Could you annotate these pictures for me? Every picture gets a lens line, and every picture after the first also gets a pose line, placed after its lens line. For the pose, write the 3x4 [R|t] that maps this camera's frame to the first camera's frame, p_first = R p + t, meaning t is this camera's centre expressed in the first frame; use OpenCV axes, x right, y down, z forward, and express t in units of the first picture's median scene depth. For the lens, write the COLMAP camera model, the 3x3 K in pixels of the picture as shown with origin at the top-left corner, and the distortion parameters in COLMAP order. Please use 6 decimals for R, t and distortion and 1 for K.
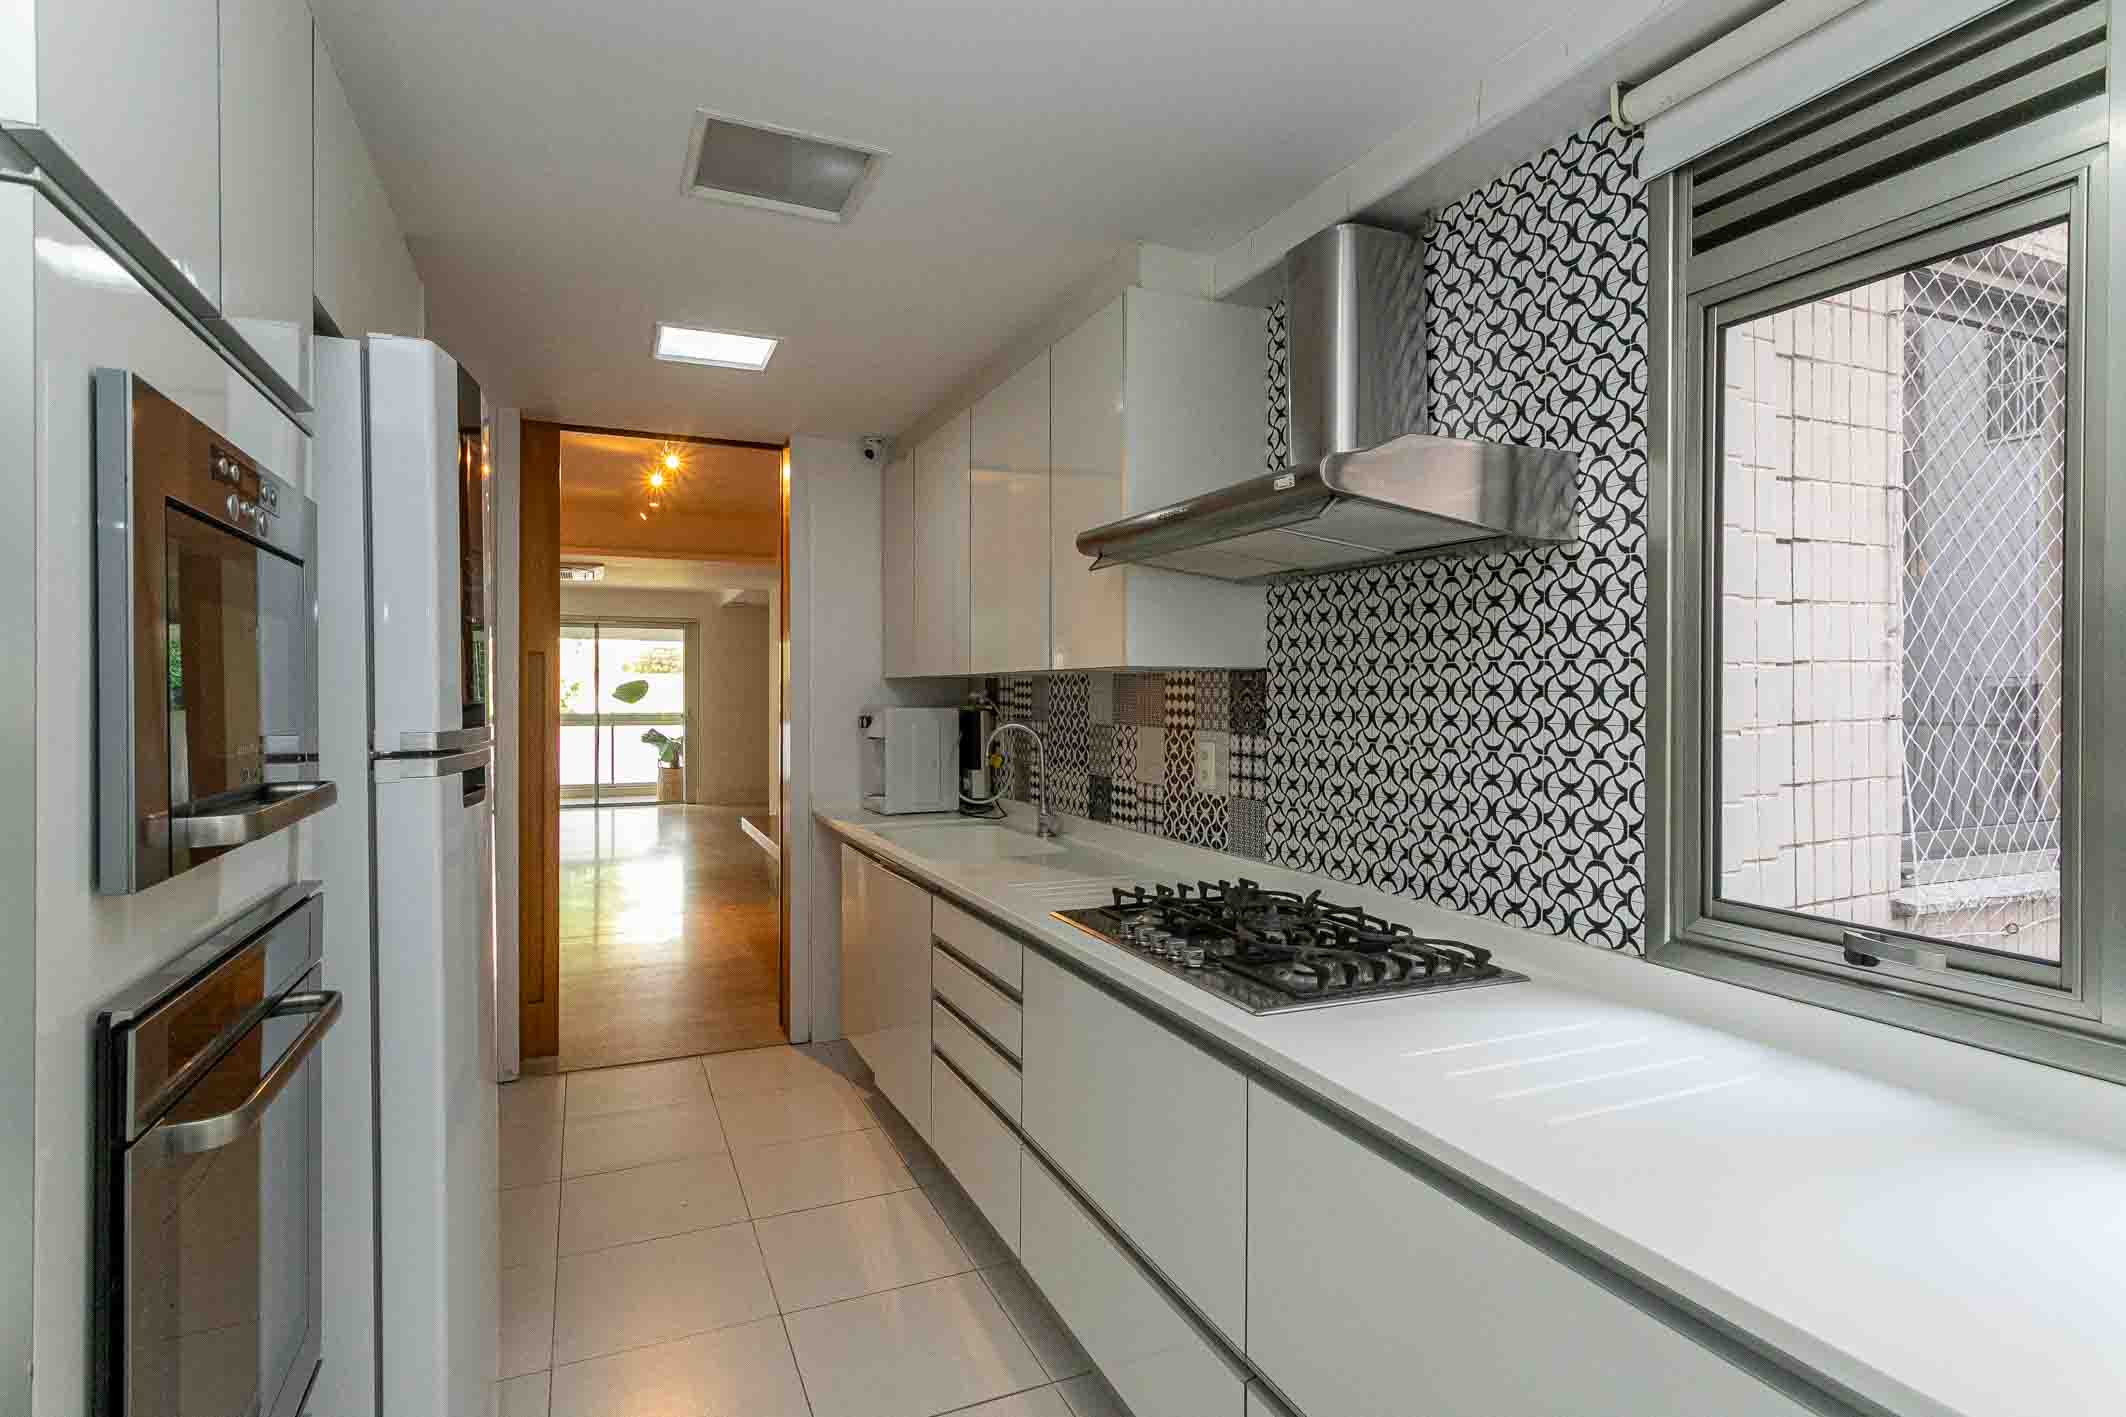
lens RADIAL K [[1067.0, 0, 1068.4], [0, 1067.0, 700.1], [0, 0, 1]] dist [-0.015635, -0.000009]
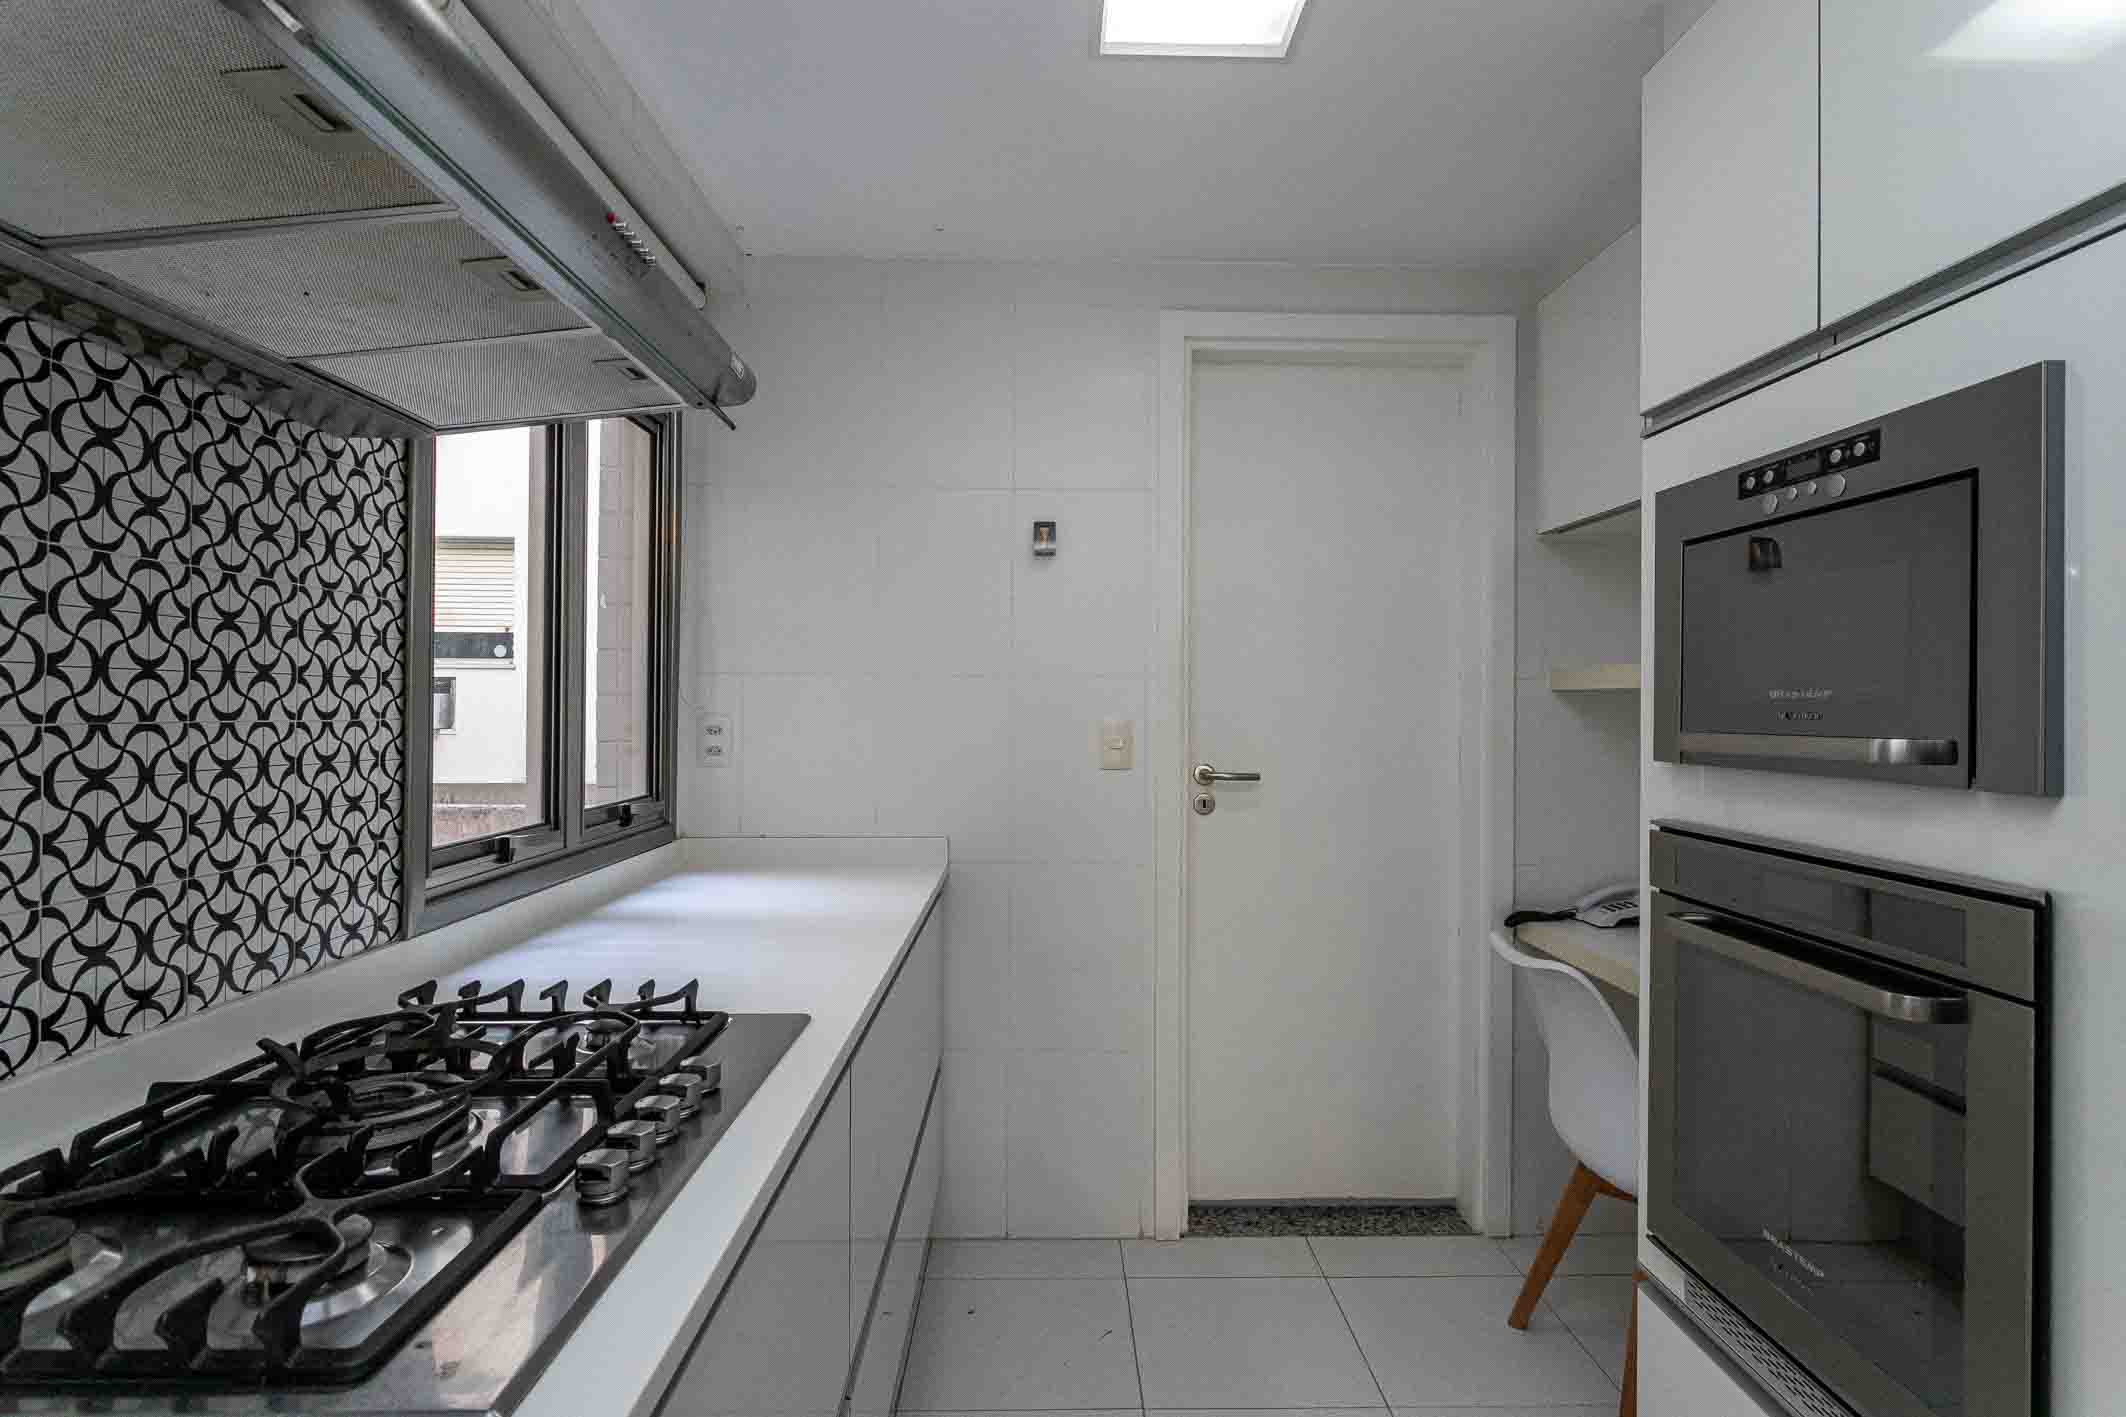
lens RADIAL K [[1067.0, 0, 1068.4], [0, 1067.0, 700.1], [0, 0, 1]] dist [-0.015635, -0.000009]
pose [[-0.921120, -0.006327, 0.389227, -0.208715], [-0.005690, 0.999980, 0.002790, 0.024172], [-0.389237, 0.000355, -0.921138, 1.043714]]
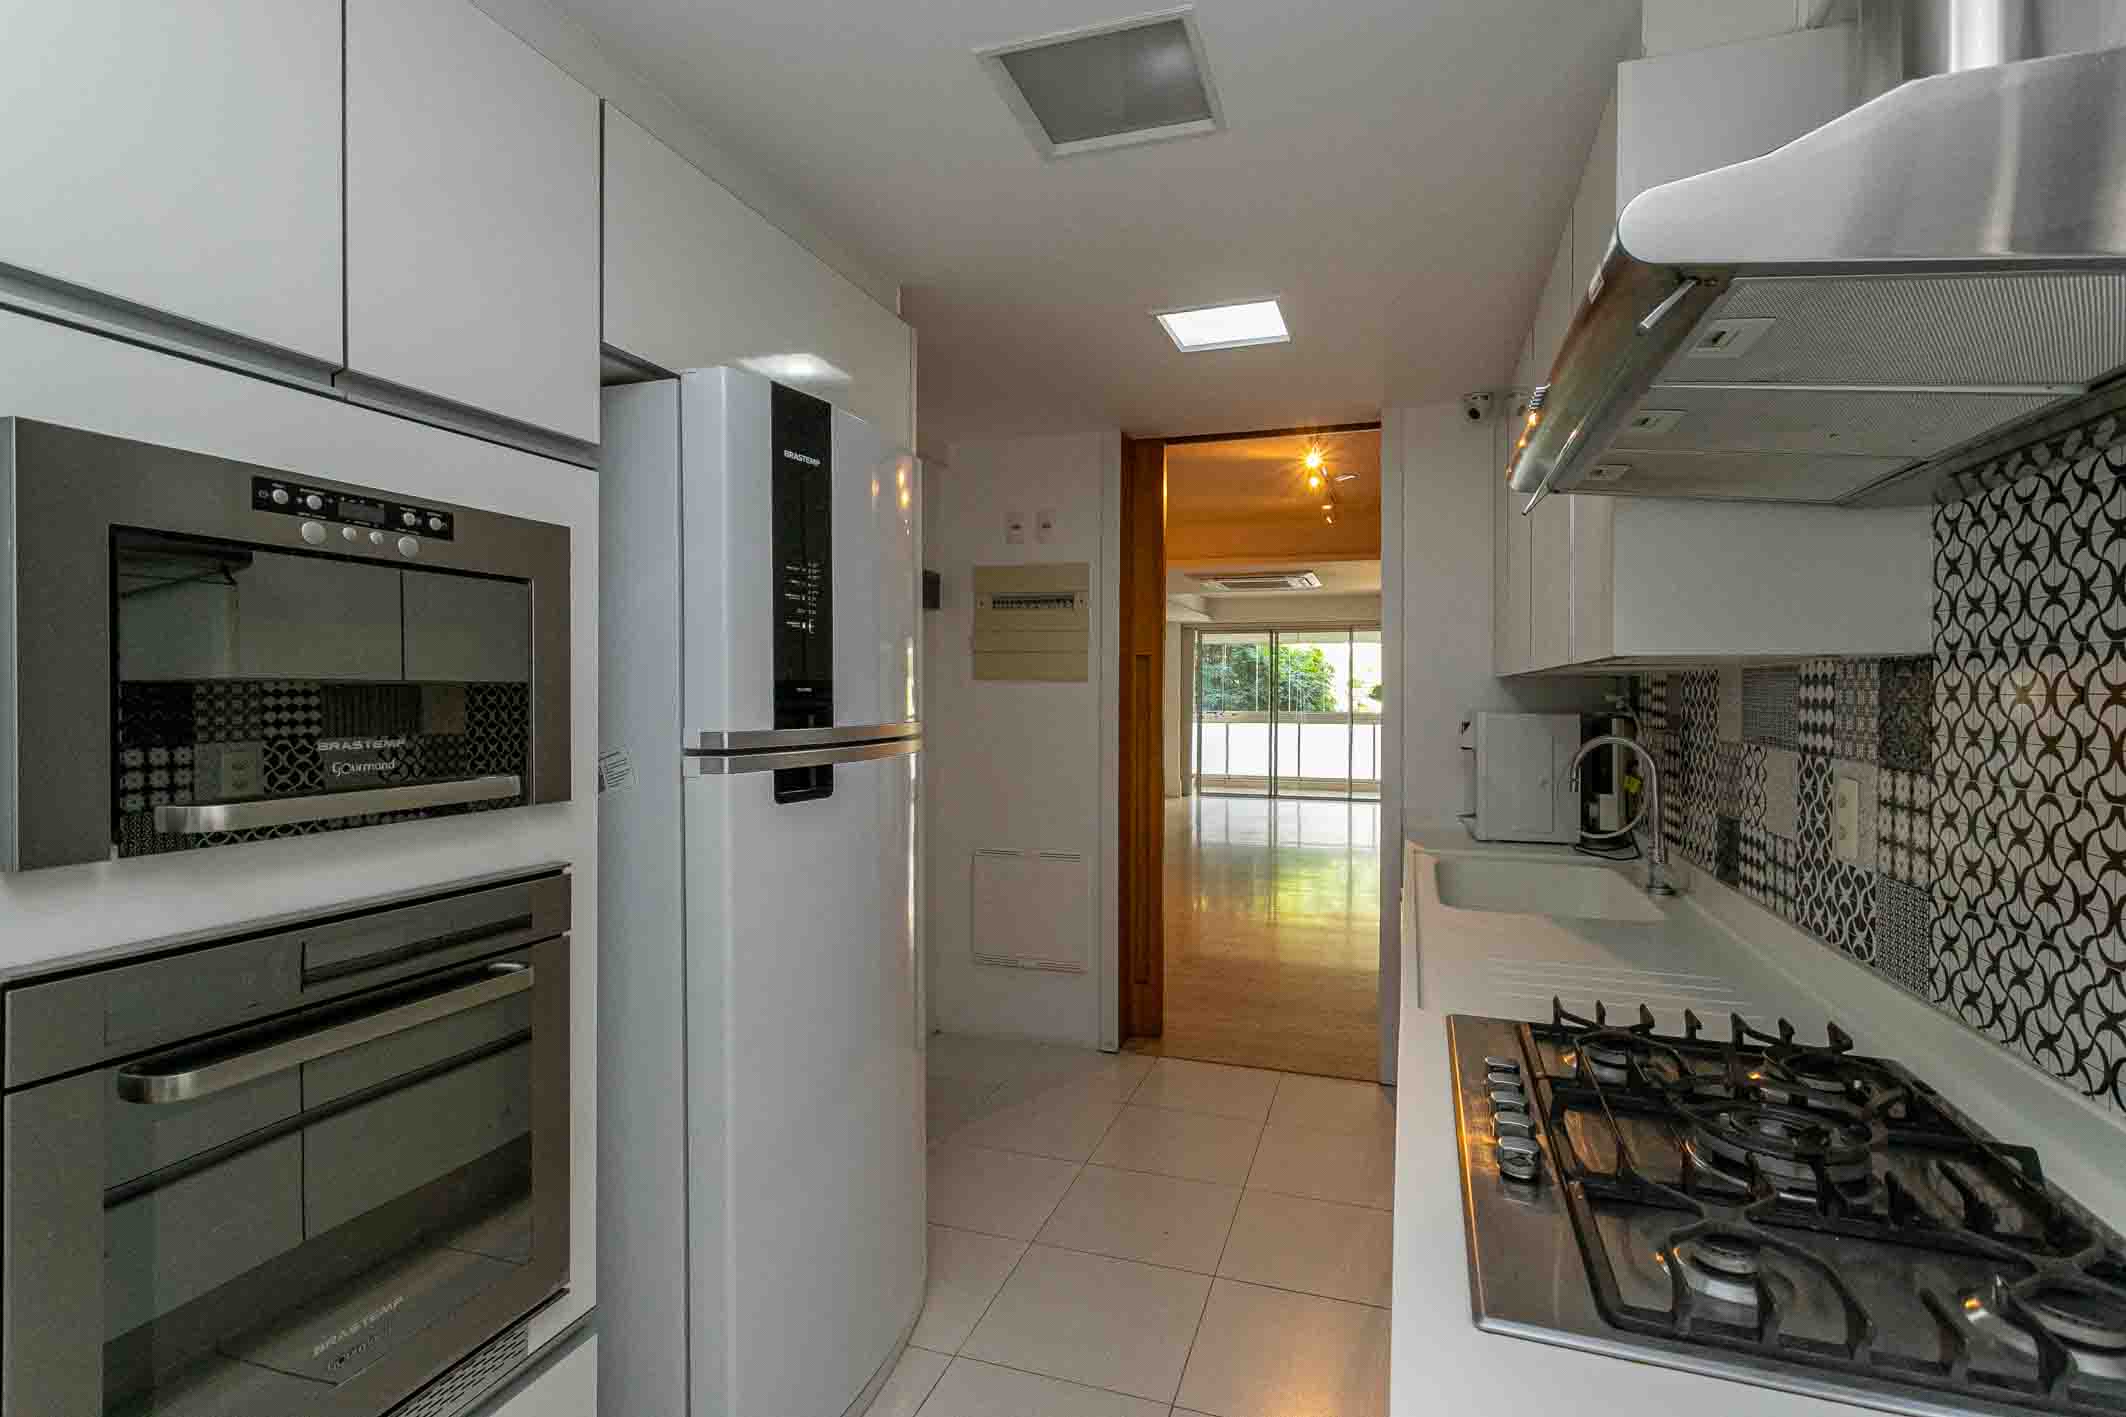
lens RADIAL K [[1024.8, 0, 1071.0], [0, 1024.8, 699.1], [0, 0, 1]] dist [0.000530, 0.000500]
pose [[0.734956, 0.003765, -0.678105, 0.222440], [-0.004208, 0.999991, 0.000992, -0.004991], [0.678102, 0.002124, 0.734964, 0.305878]]
